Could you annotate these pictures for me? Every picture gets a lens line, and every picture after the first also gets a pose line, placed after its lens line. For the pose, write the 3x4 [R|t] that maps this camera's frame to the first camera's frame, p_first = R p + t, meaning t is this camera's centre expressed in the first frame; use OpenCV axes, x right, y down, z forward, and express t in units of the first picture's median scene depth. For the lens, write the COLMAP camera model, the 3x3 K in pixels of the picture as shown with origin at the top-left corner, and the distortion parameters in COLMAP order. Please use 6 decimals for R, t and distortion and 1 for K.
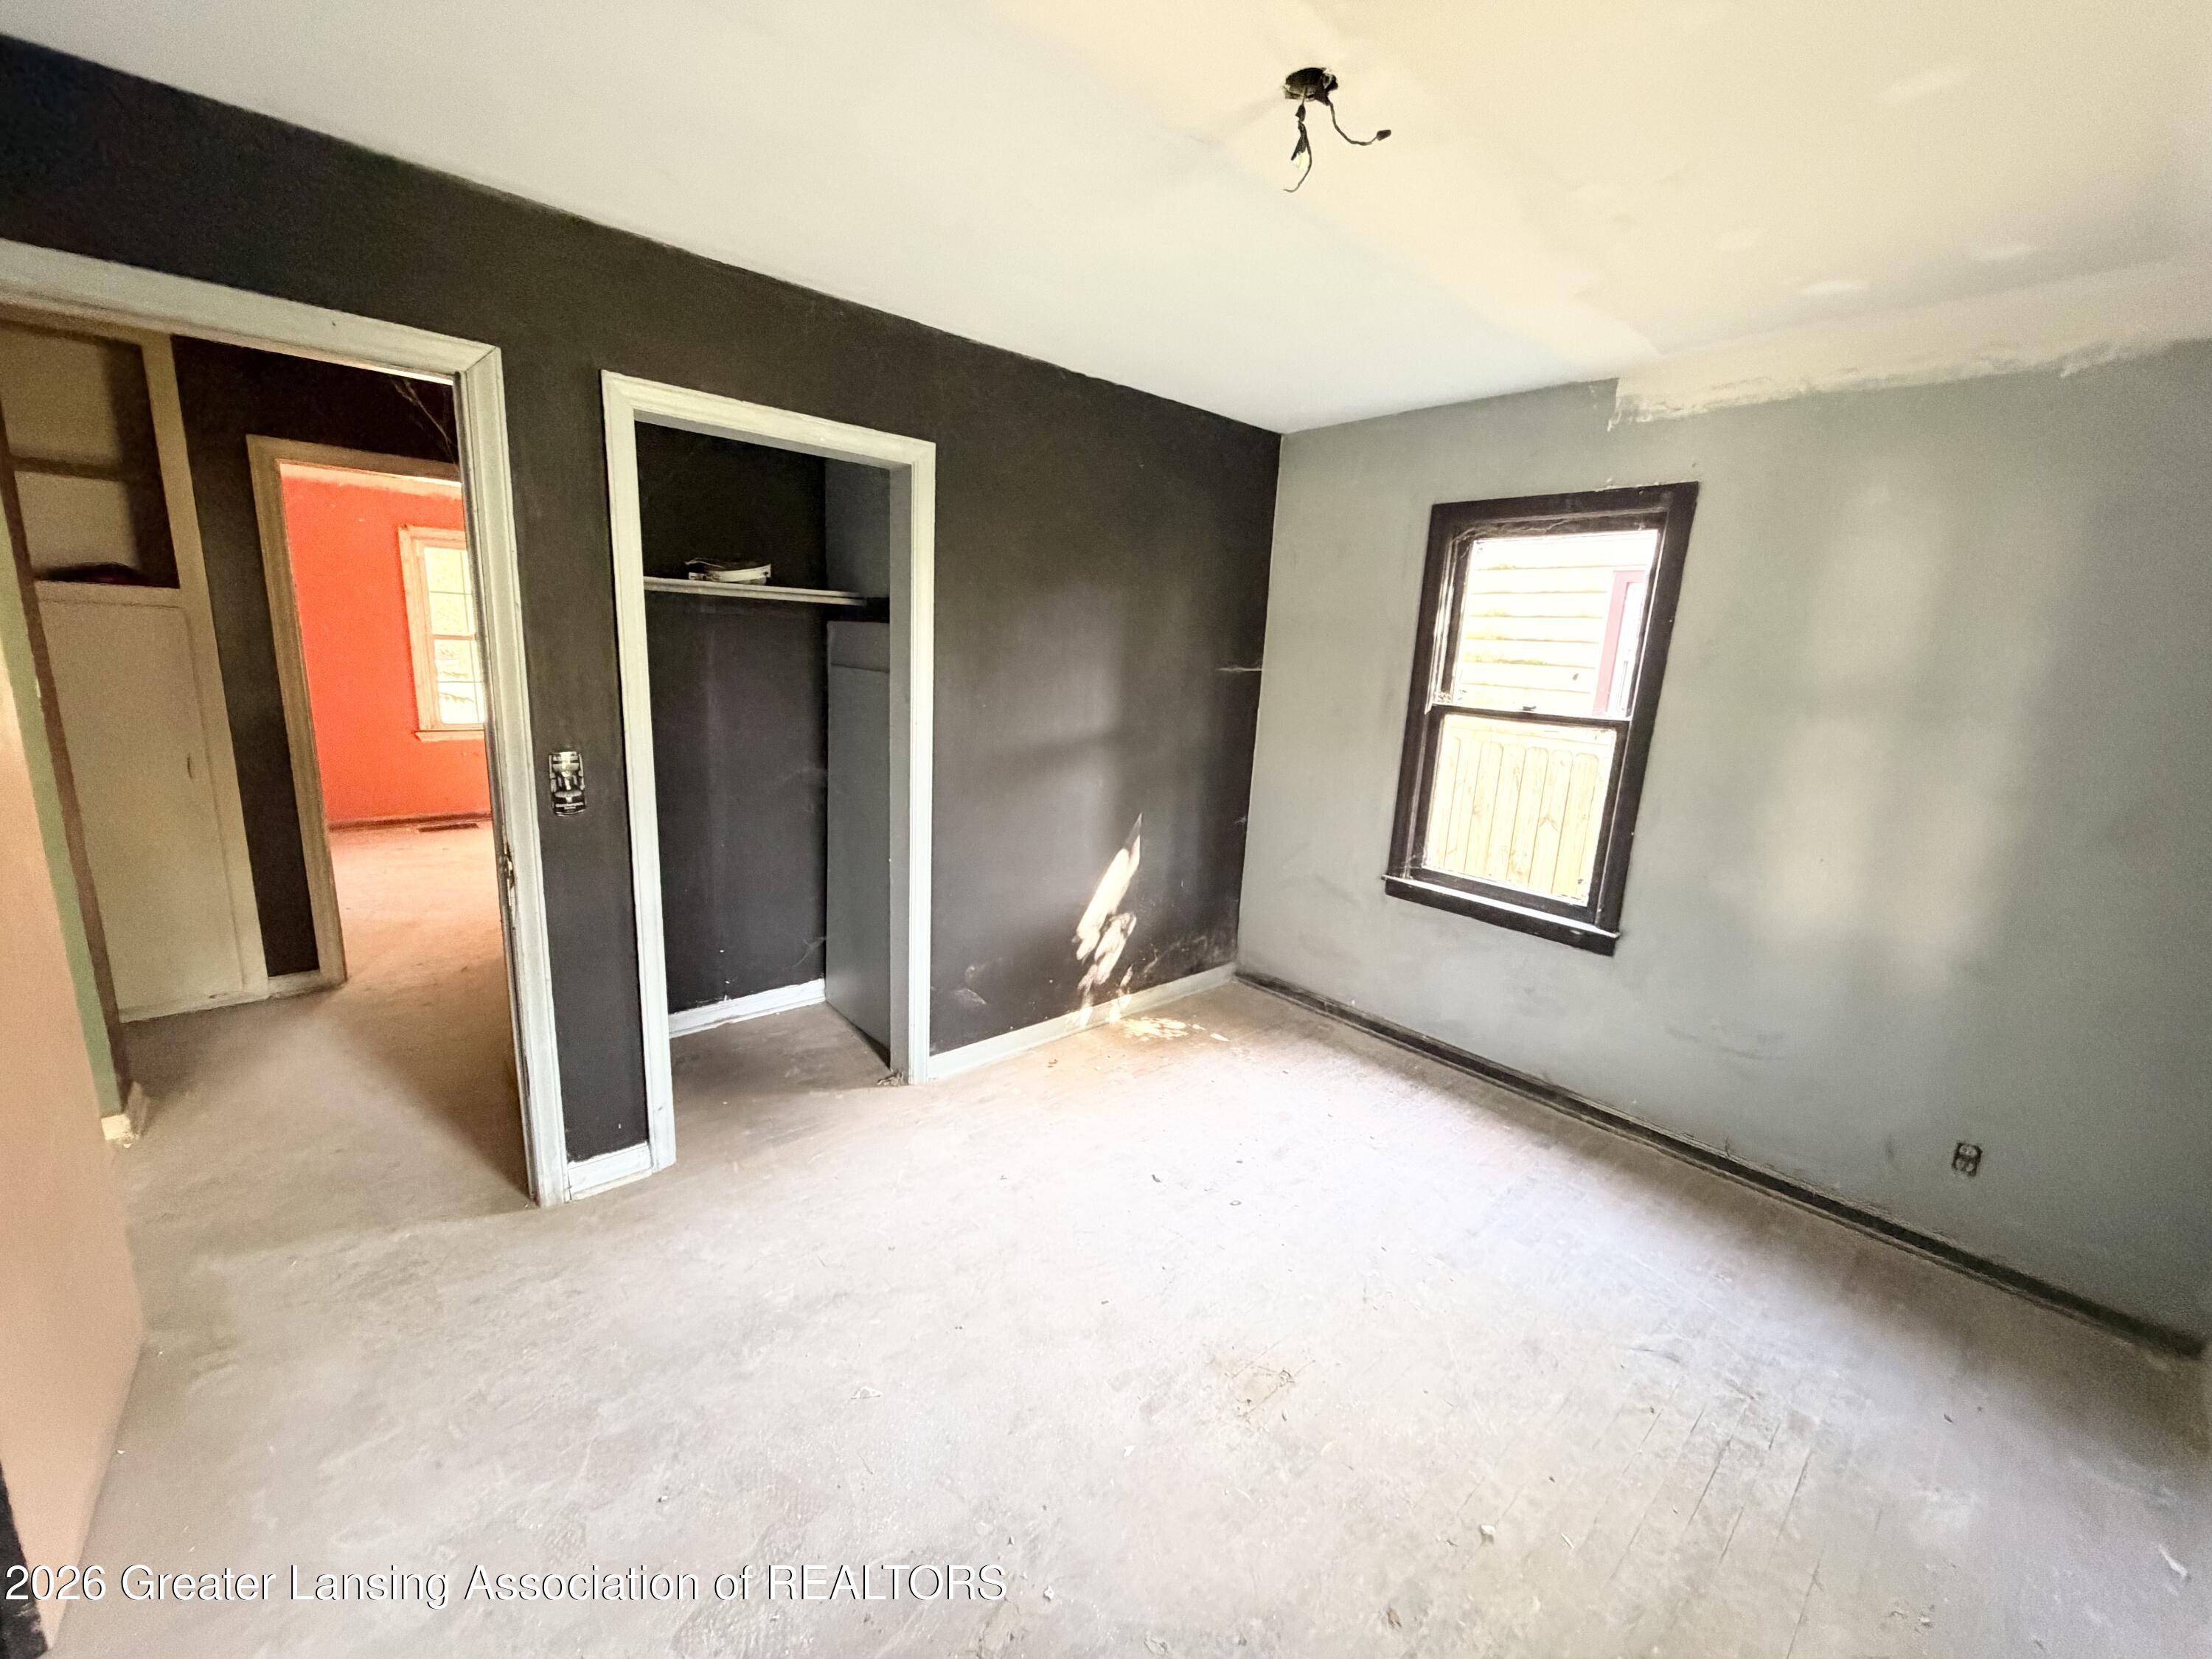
lens RADIAL K [[877.6, 0, 1096.8], [0, 877.6, 826.8], [0, 0, 1]] dist [0.000471, 0.000335]
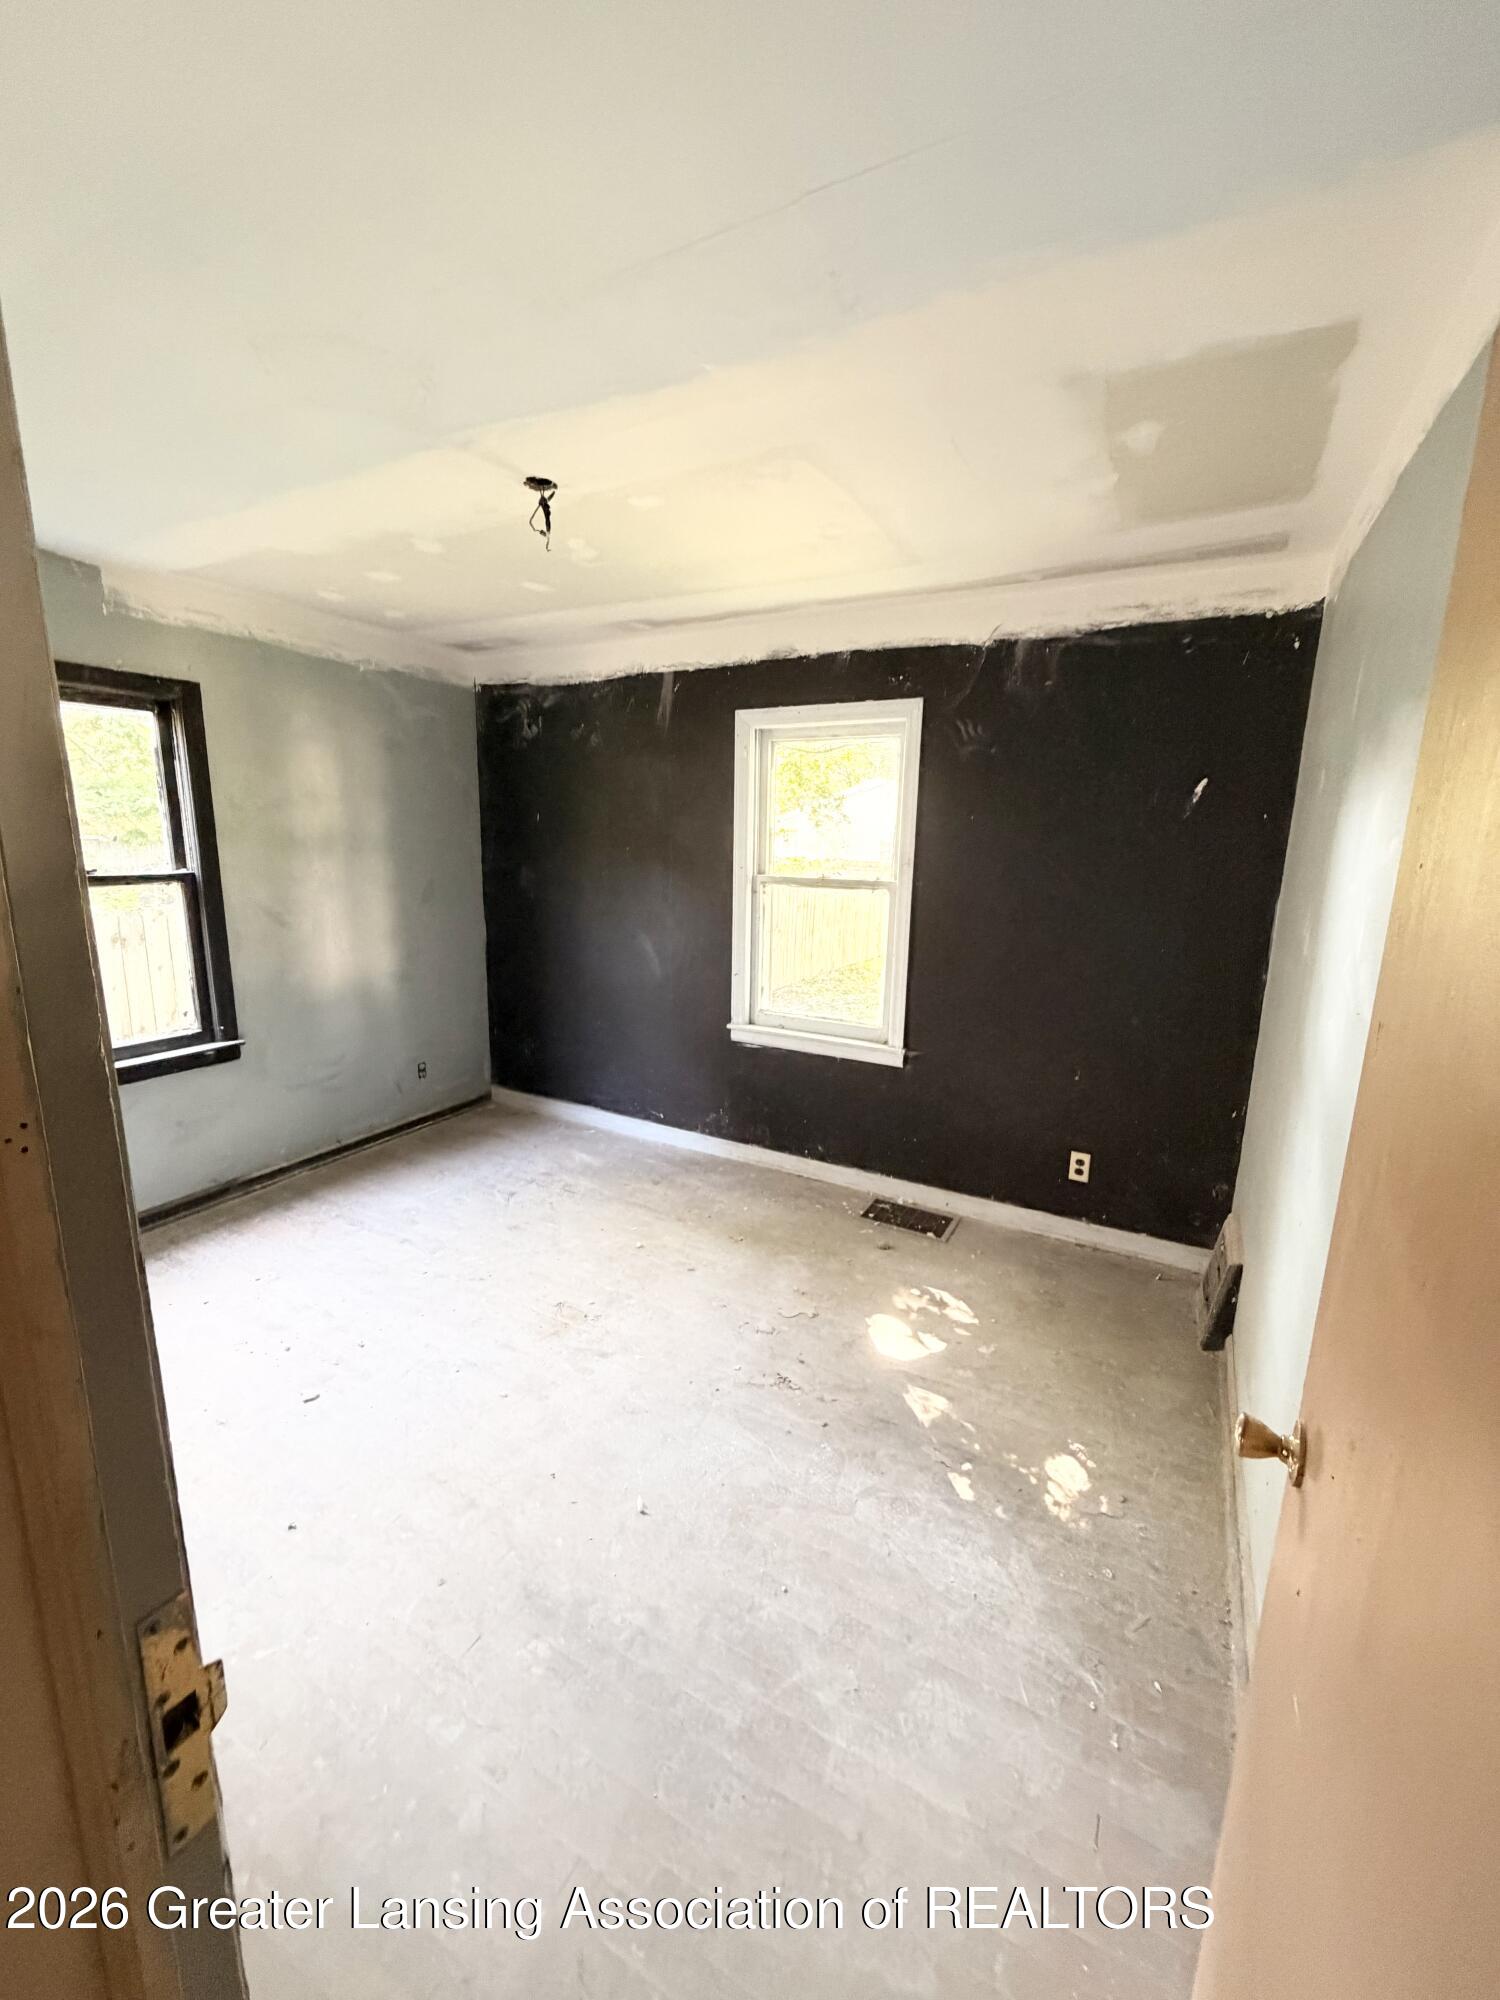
lens RADIAL K [[793.5, 0, 750.8], [0, 793.5, 992.2], [0, 0, 1]] dist [0.000471, 0.000335]
pose [[-0.341896, -0.238683, 0.908921, -0.802712], [0.157156, 0.939064, 0.305713, -0.206925], [-0.926504, 0.247364, -0.283552, 0.730690]]
